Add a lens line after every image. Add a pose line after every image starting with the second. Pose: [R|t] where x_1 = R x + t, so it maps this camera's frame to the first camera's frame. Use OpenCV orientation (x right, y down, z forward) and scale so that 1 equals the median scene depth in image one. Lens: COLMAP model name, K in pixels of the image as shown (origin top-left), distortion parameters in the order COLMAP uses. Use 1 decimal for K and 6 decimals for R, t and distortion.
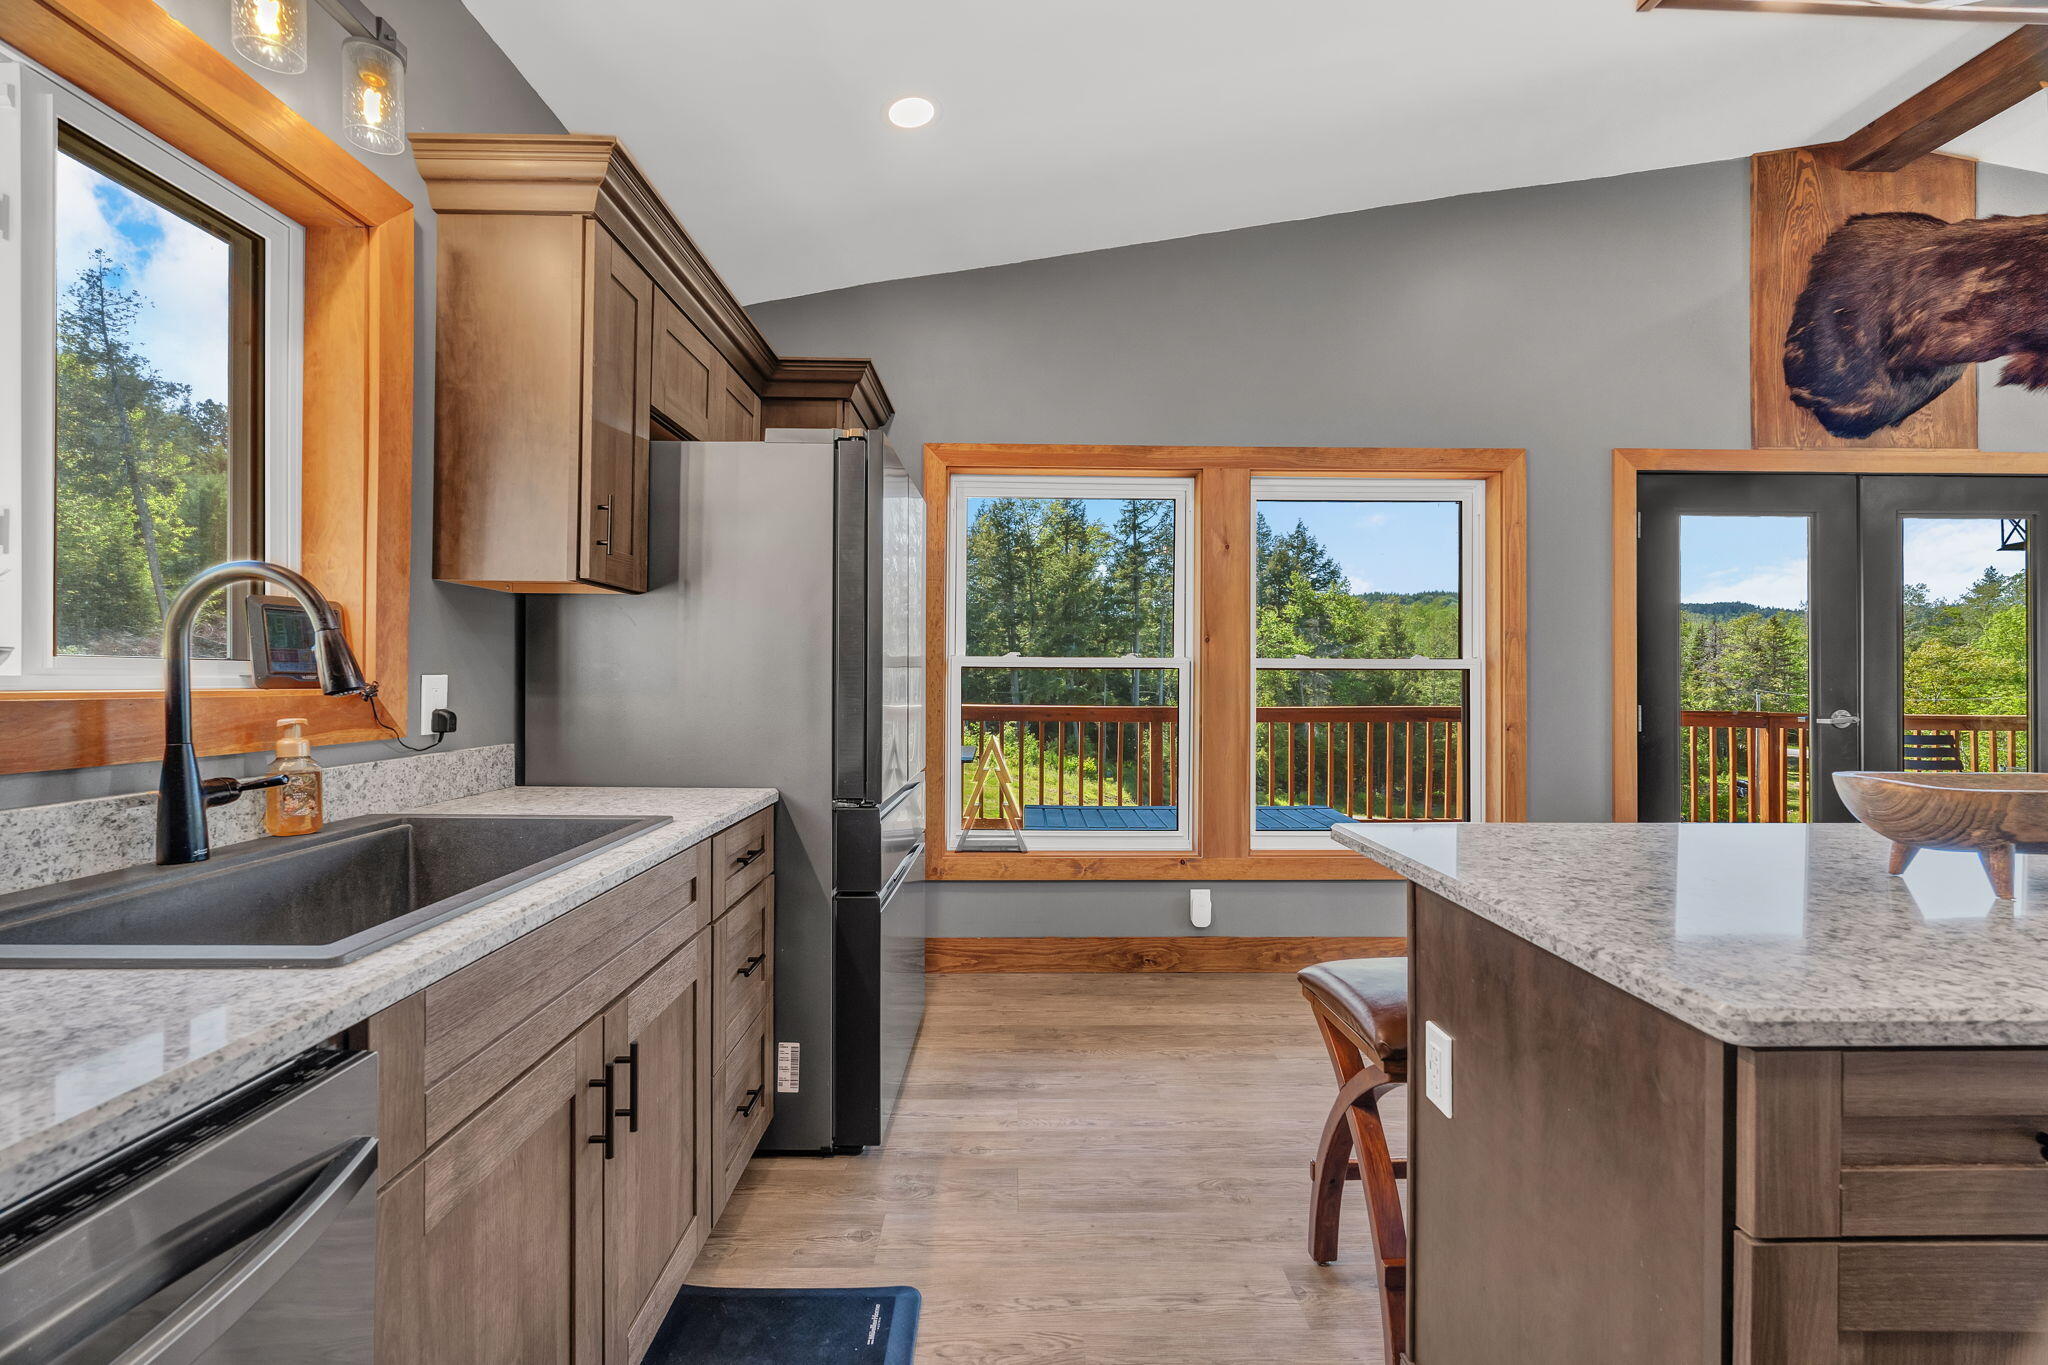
lens RADIAL K [[895.0, 0, 1024.0], [0, 895.0, 682.5], [0, 0, 1]] dist [-0.005523, -0.000862]
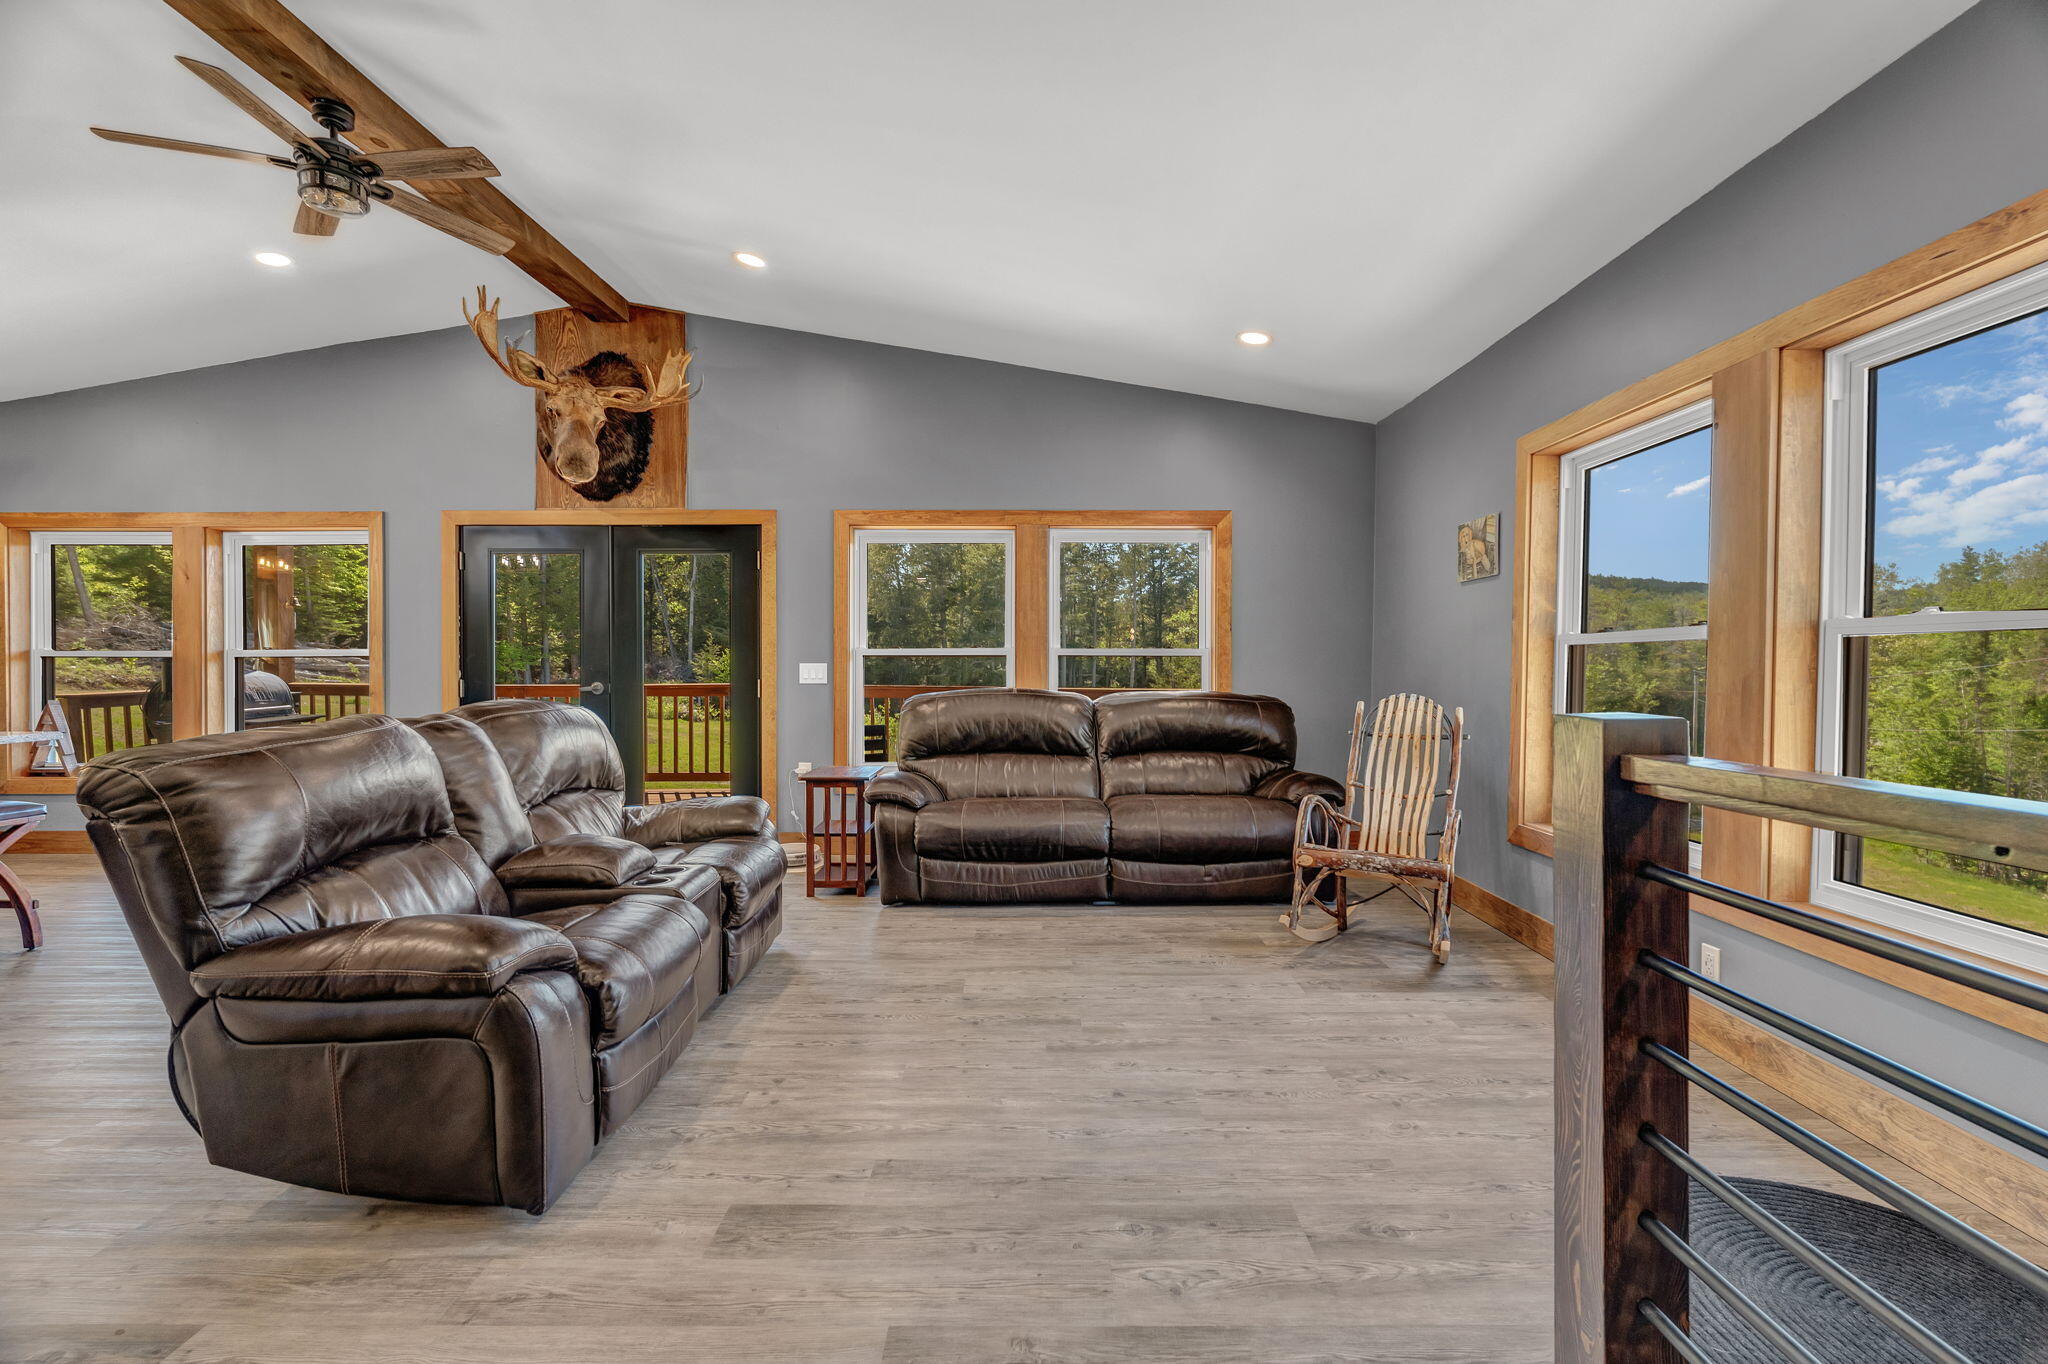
lens RADIAL K [[895.0, 0, 1024.0], [0, 895.0, 682.0], [0, 0, 1]] dist [-0.005523, -0.000862]
pose [[0.999943, -0.005112, -0.009370, 1.731990], [0.005276, 0.999833, 0.017512, 0.009393], [0.009279, -0.017561, 0.999803, -0.535787]]
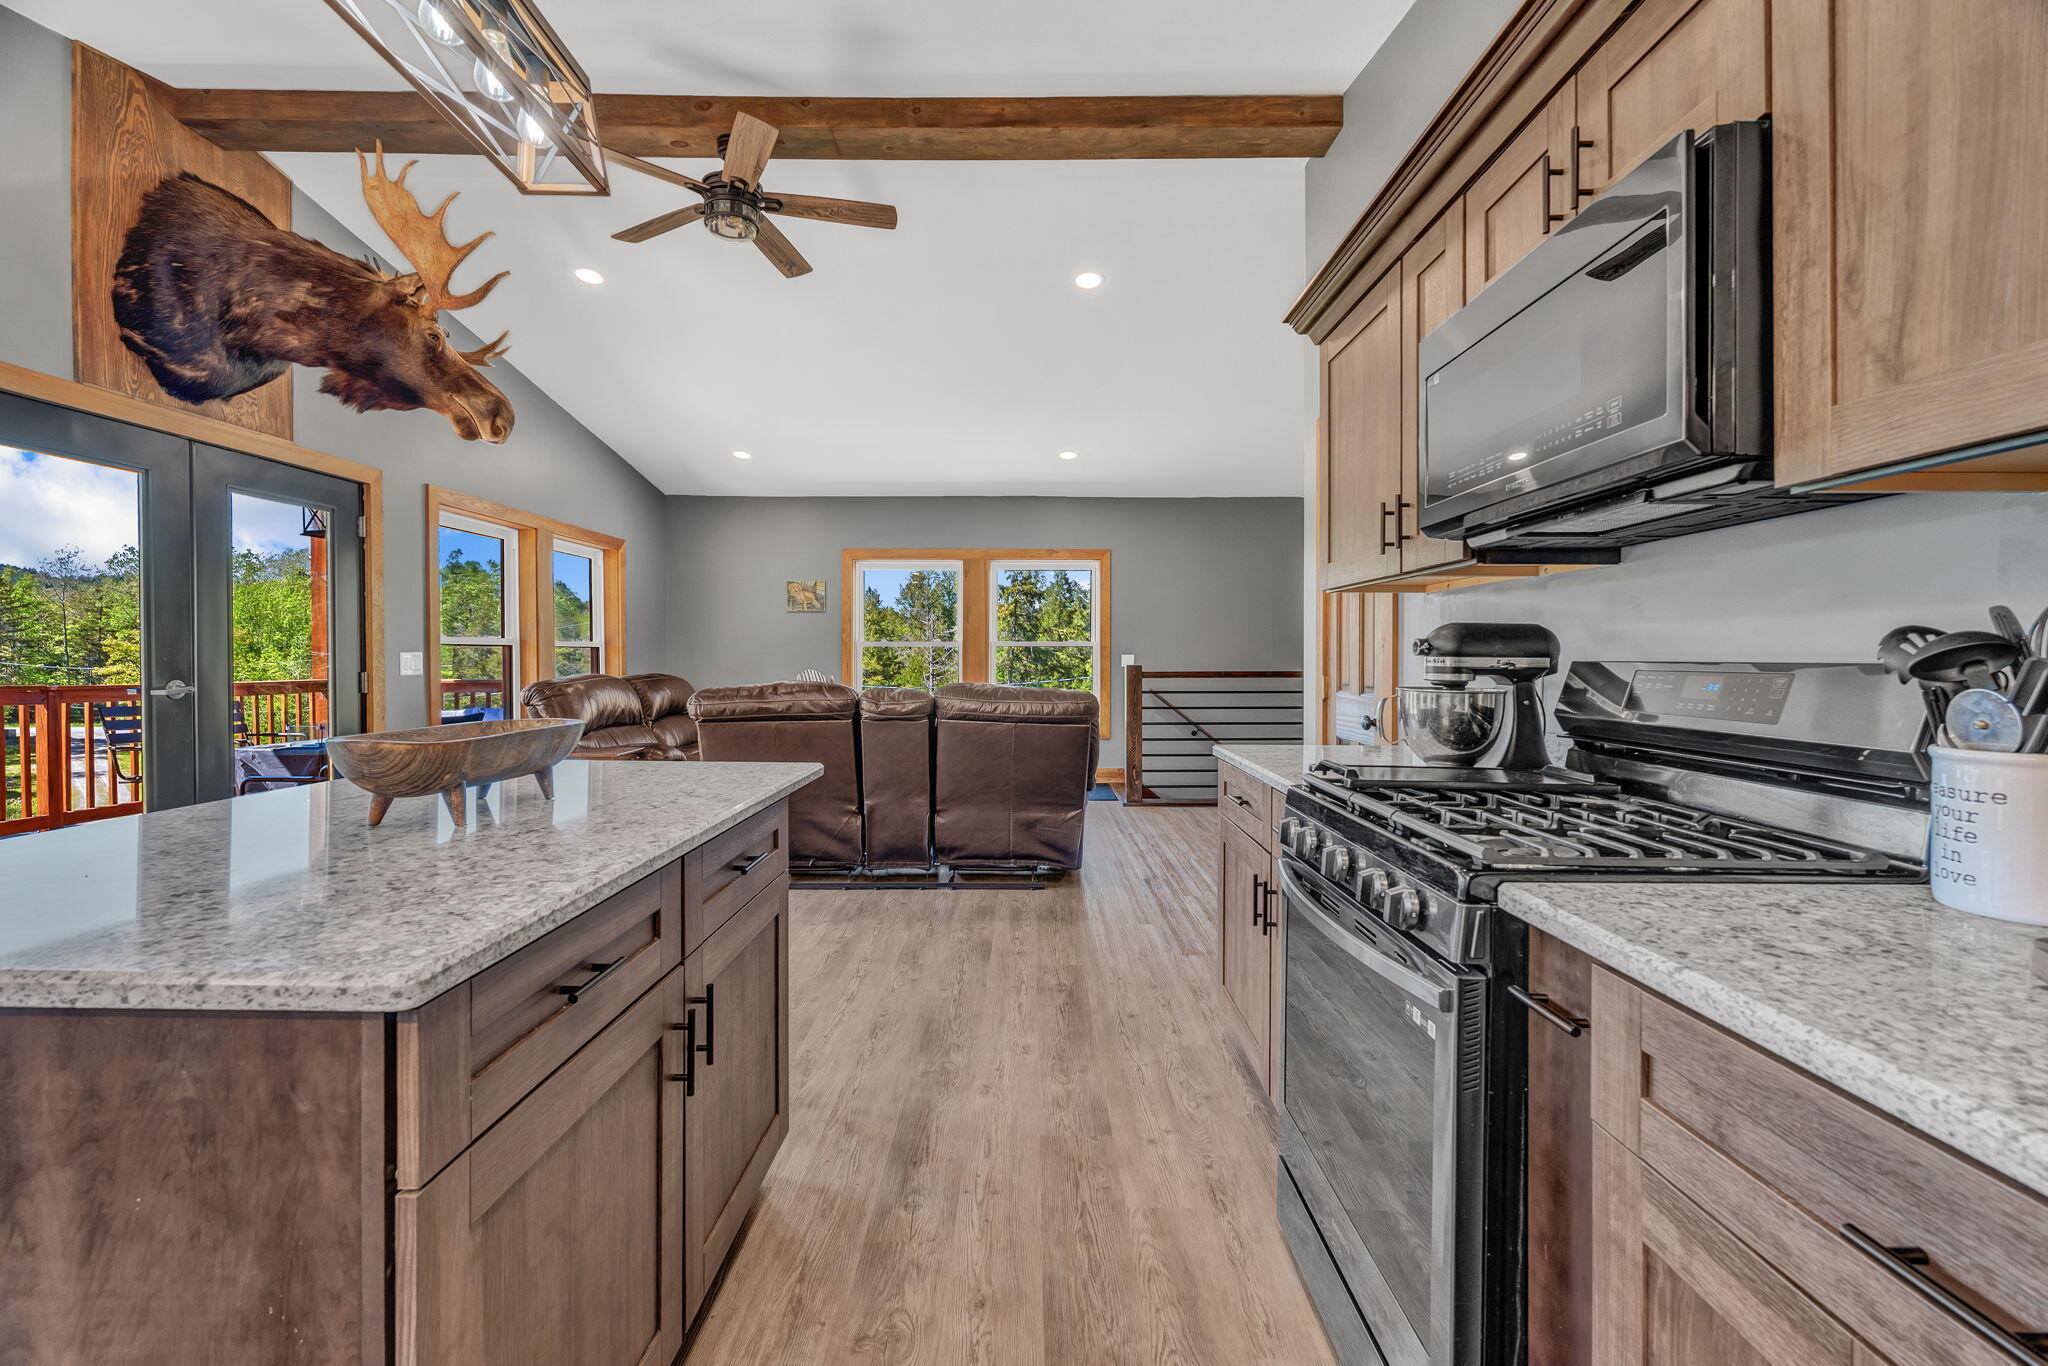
lens RADIAL K [[903.3, 0, 1032.3], [0, 903.3, 657.3], [0, 0, 1]] dist [-0.000305, -0.000554]
pose [[0.009638, -0.007224, 0.999927, -0.053470], [-0.000210, 0.999974, 0.007227, -0.001099], [-0.999954, -0.000280, 0.009636, 0.064902]]
